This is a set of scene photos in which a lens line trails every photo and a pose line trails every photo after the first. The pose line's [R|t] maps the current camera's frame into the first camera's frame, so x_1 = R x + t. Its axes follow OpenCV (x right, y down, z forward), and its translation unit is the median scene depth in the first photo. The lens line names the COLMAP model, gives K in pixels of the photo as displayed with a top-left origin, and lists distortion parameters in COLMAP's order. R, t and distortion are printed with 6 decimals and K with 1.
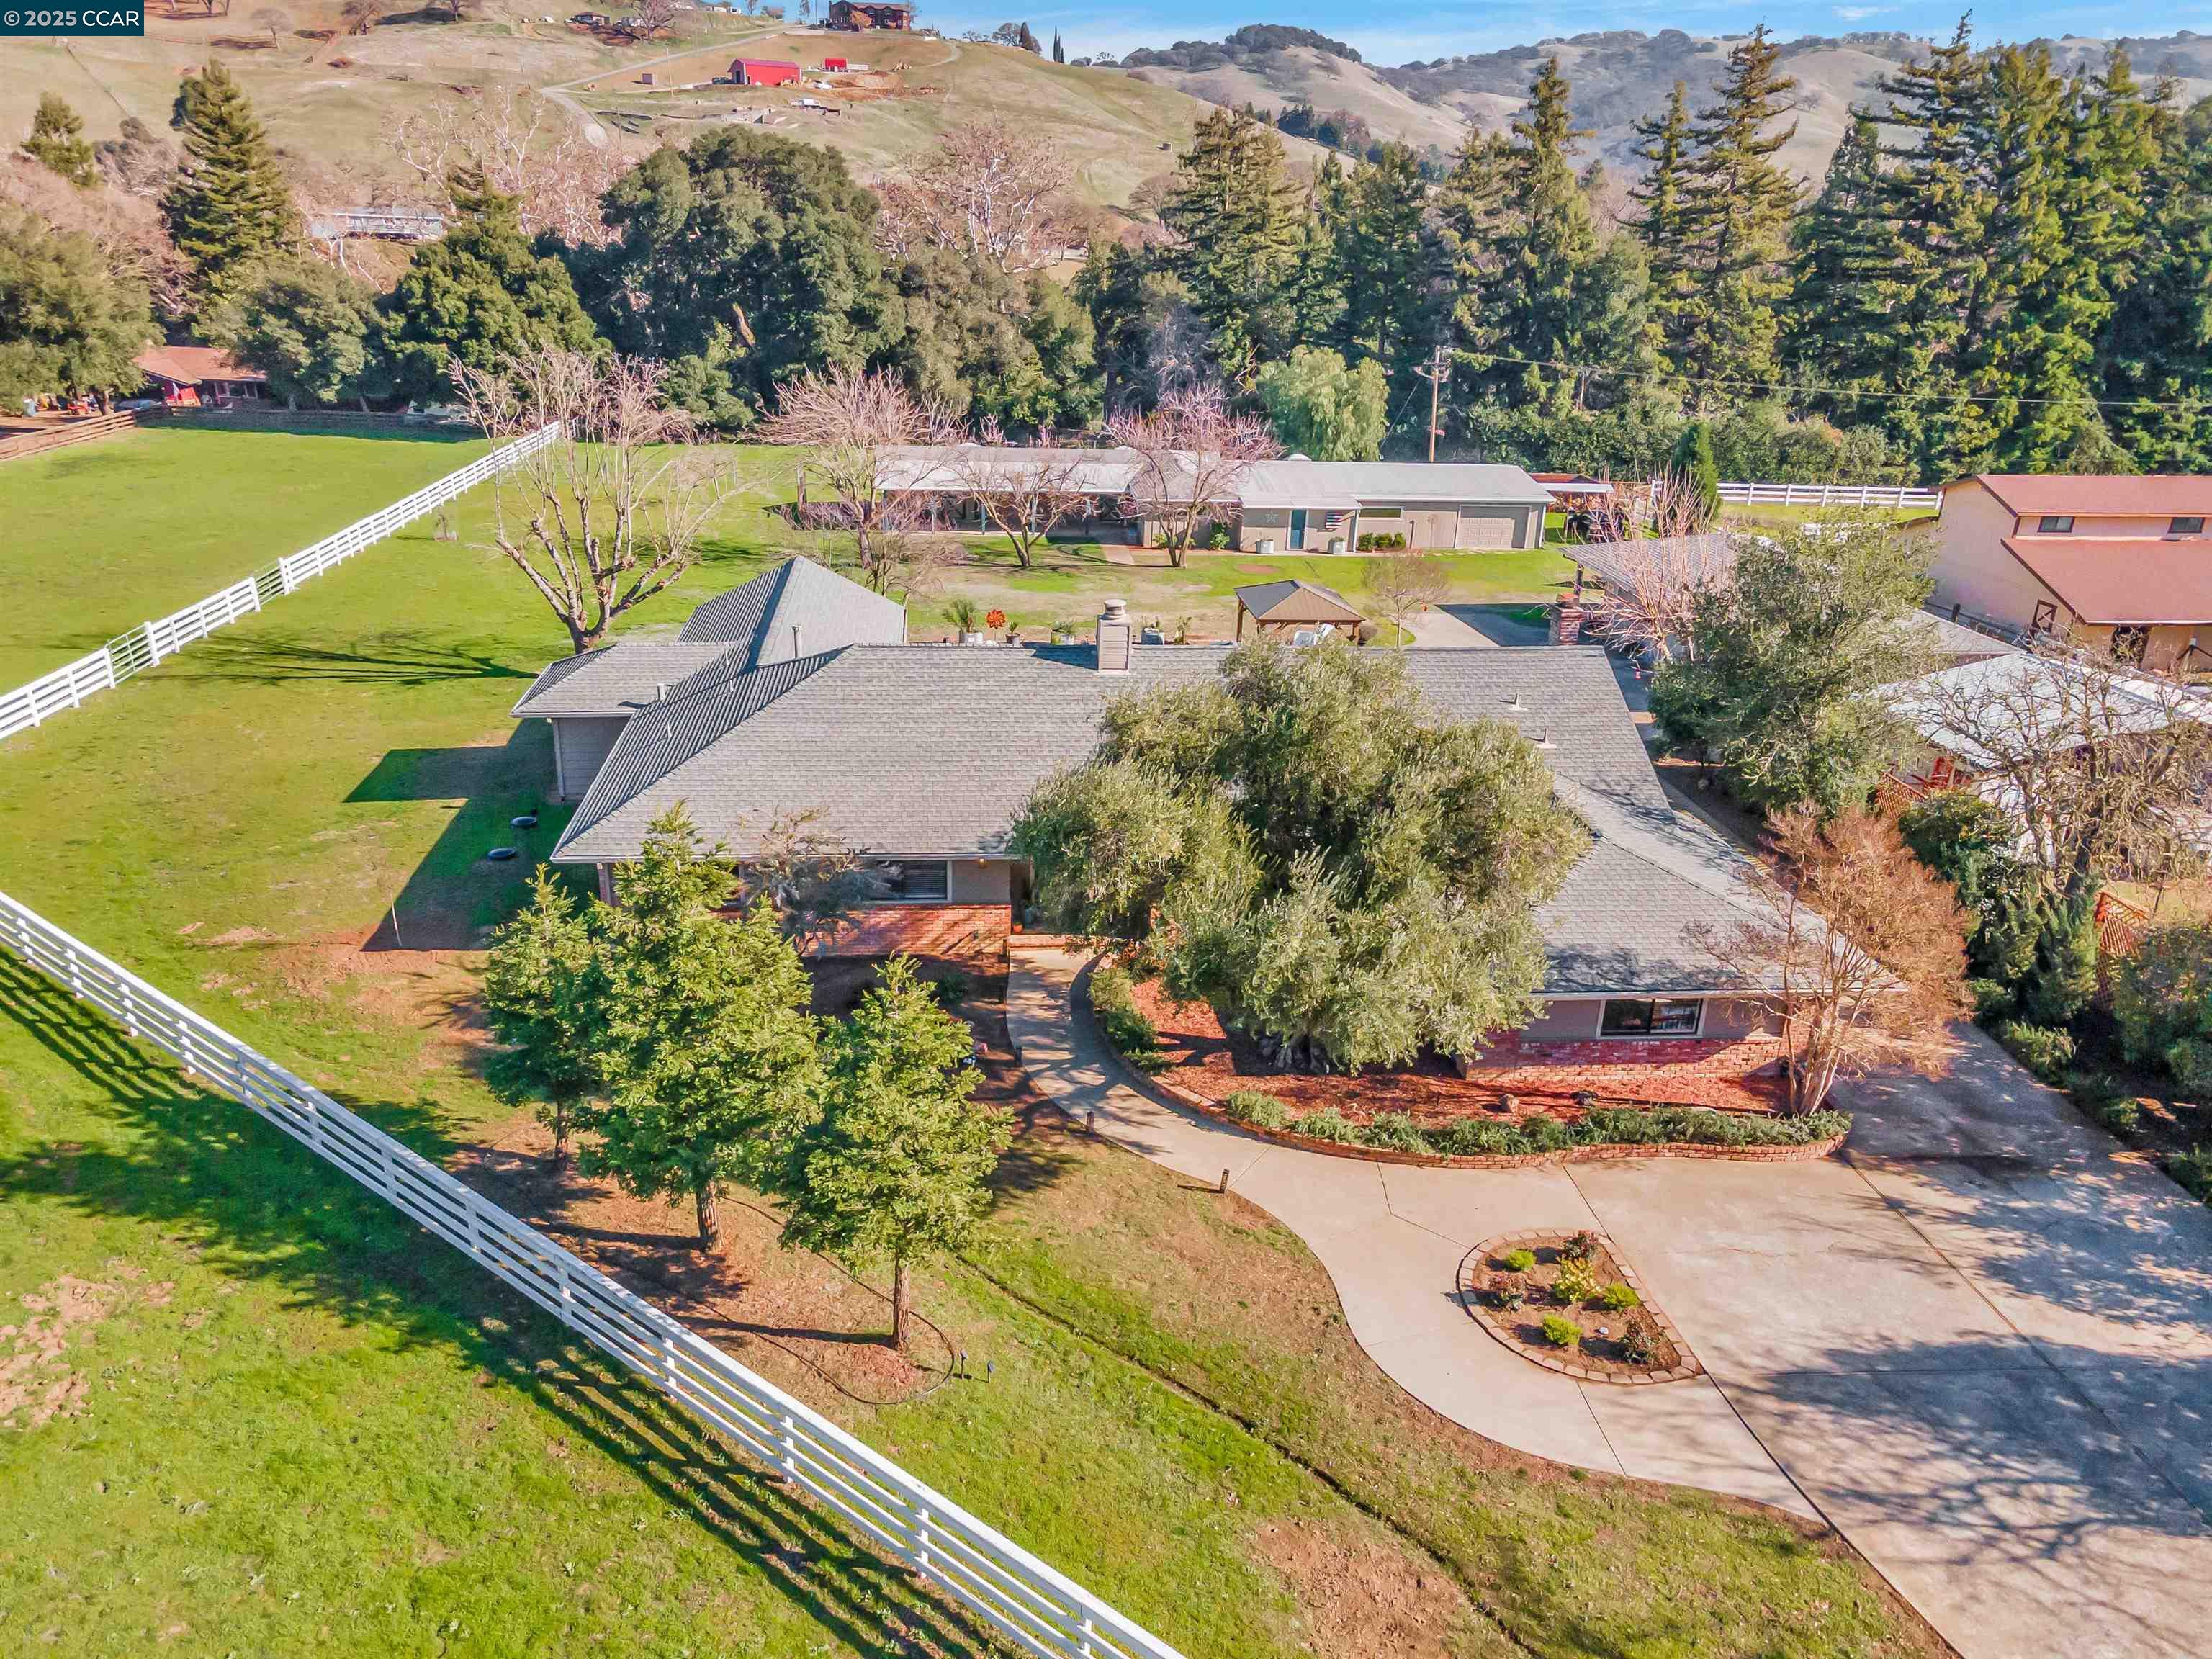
lens RADIAL K [[1619.1, 0, 1094.3], [0, 1619.1, 827.0], [0, 0, 1]] dist [0.020982, 0.048074]
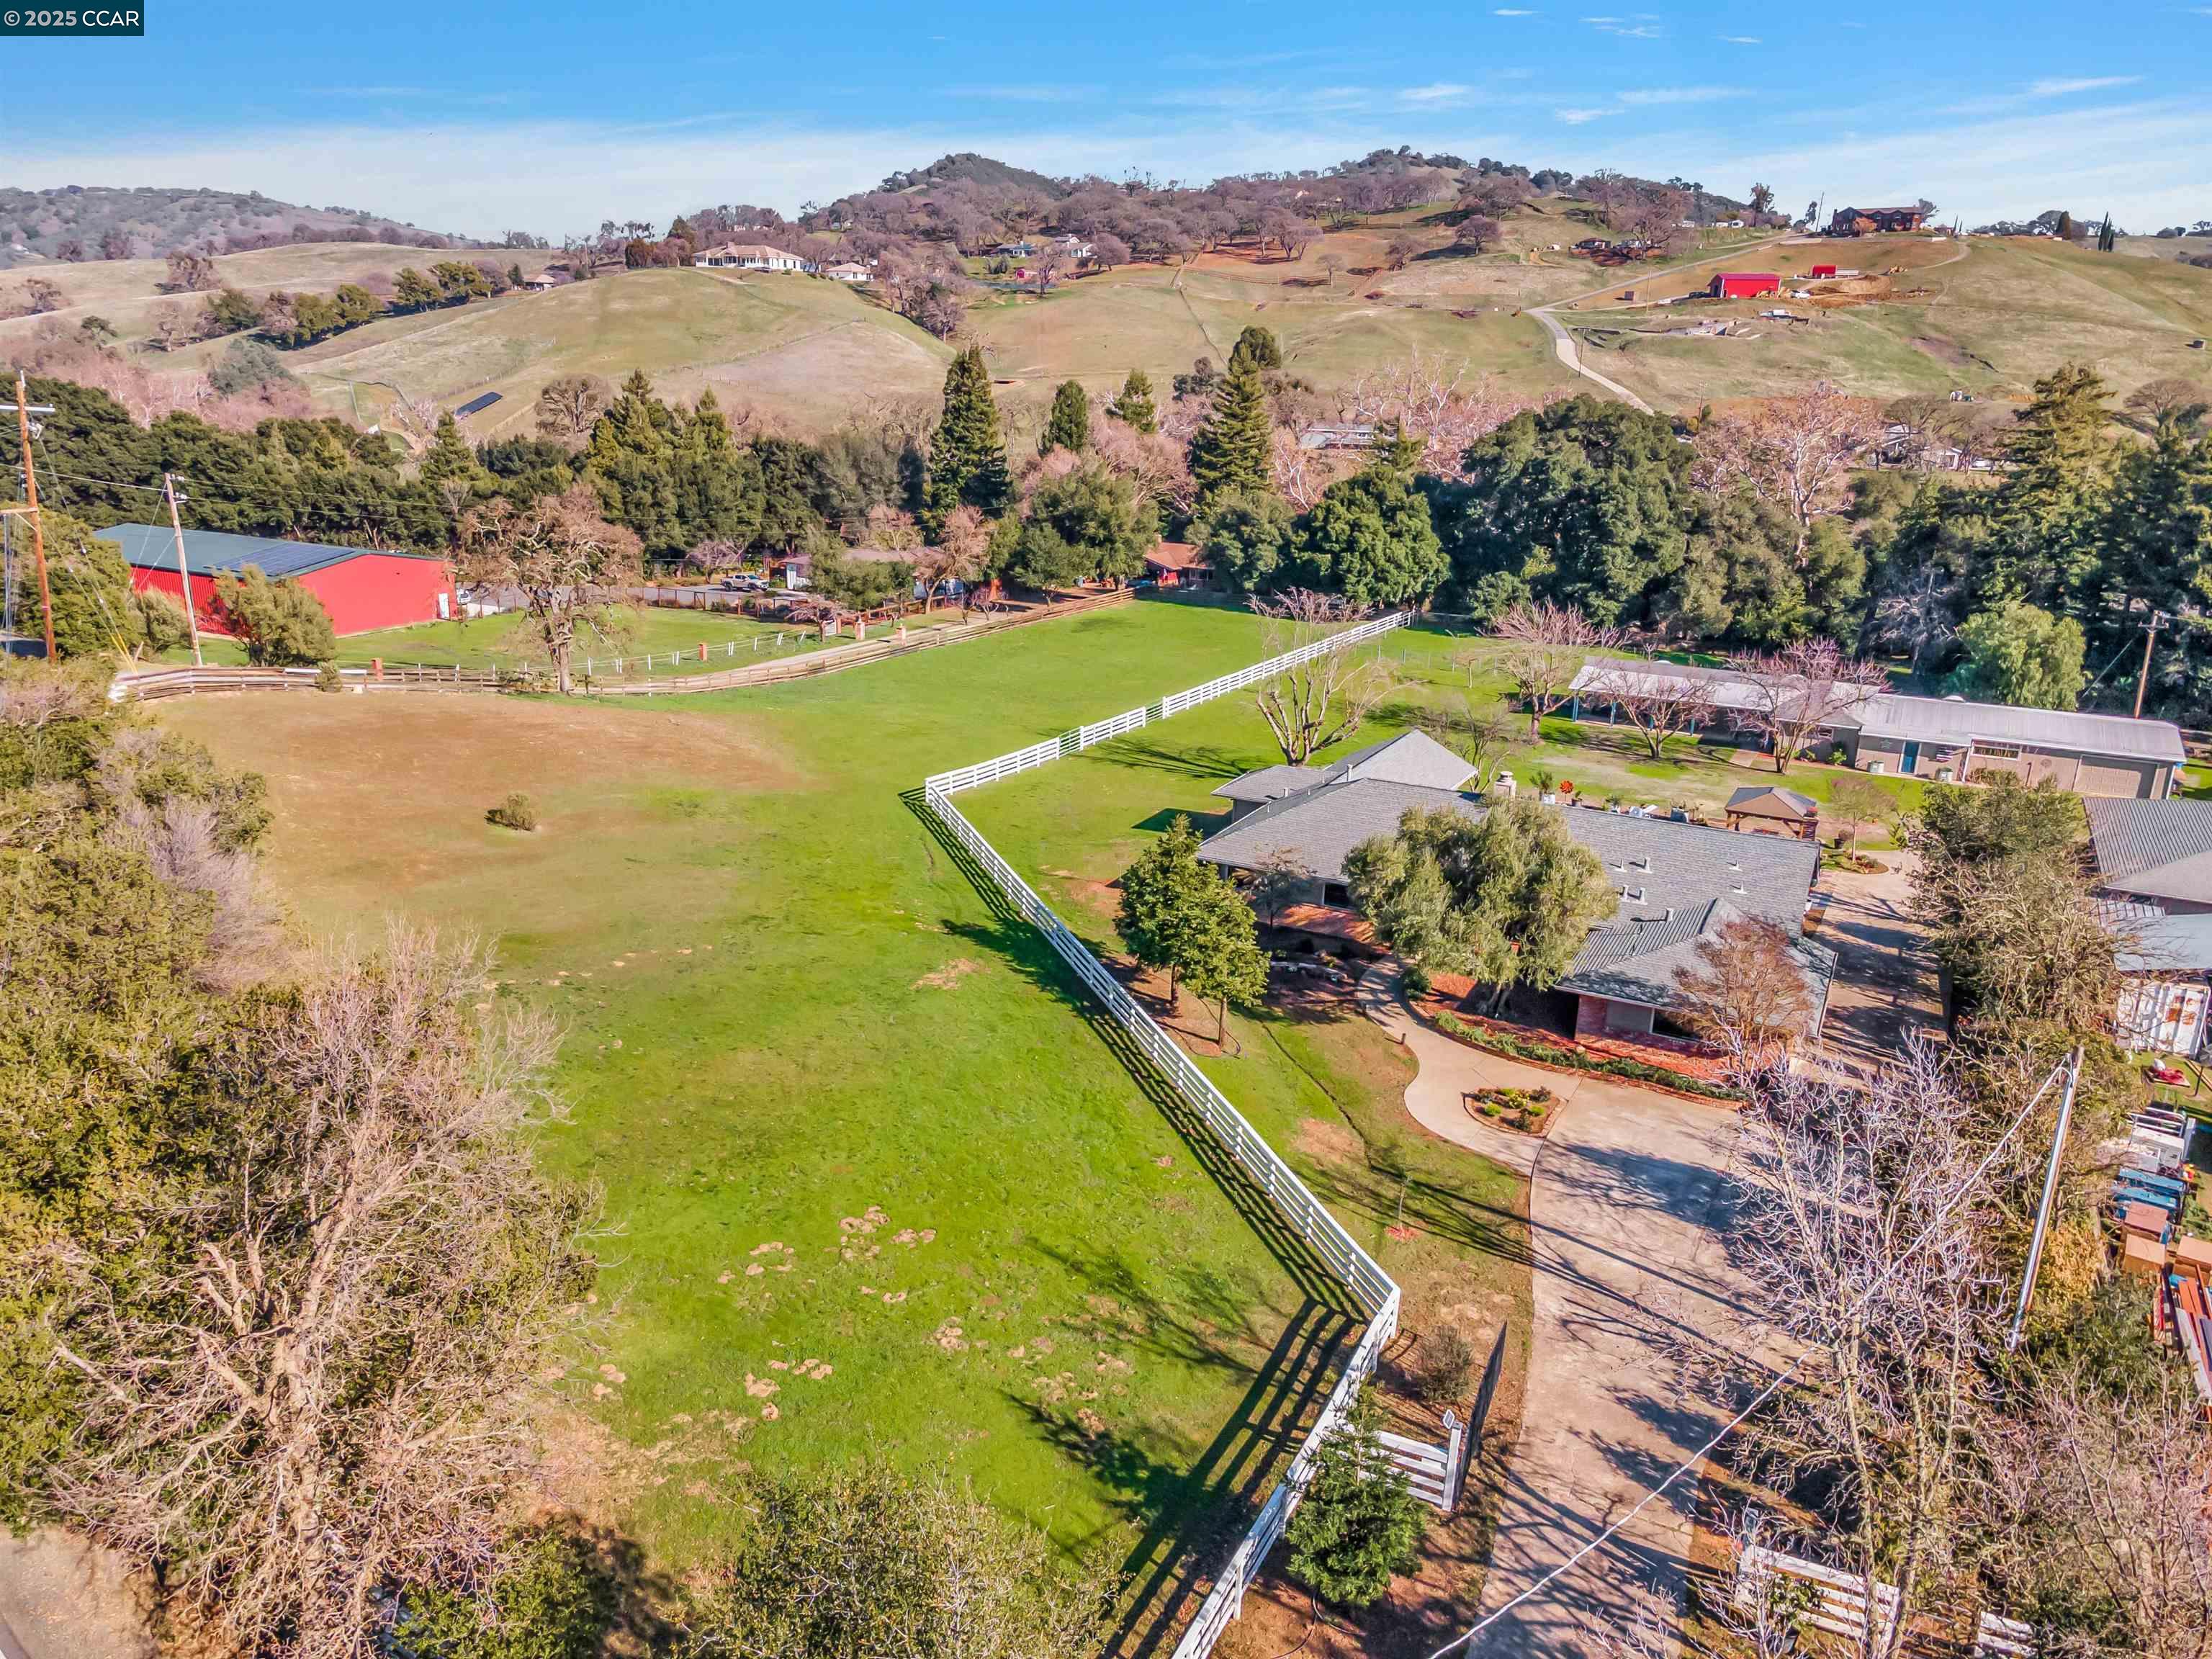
lens RADIAL K [[1605.5, 0, 1099.2], [0, 1605.5, 838.9], [0, 0, 1]] dist [0.041220, 0.003213]
pose [[0.841708, 0.151833, -0.518146, 0.190211], [-0.197703, 0.979669, -0.034087, 0.027263], [0.502436, 0.131131, 0.854613, -0.245595]]
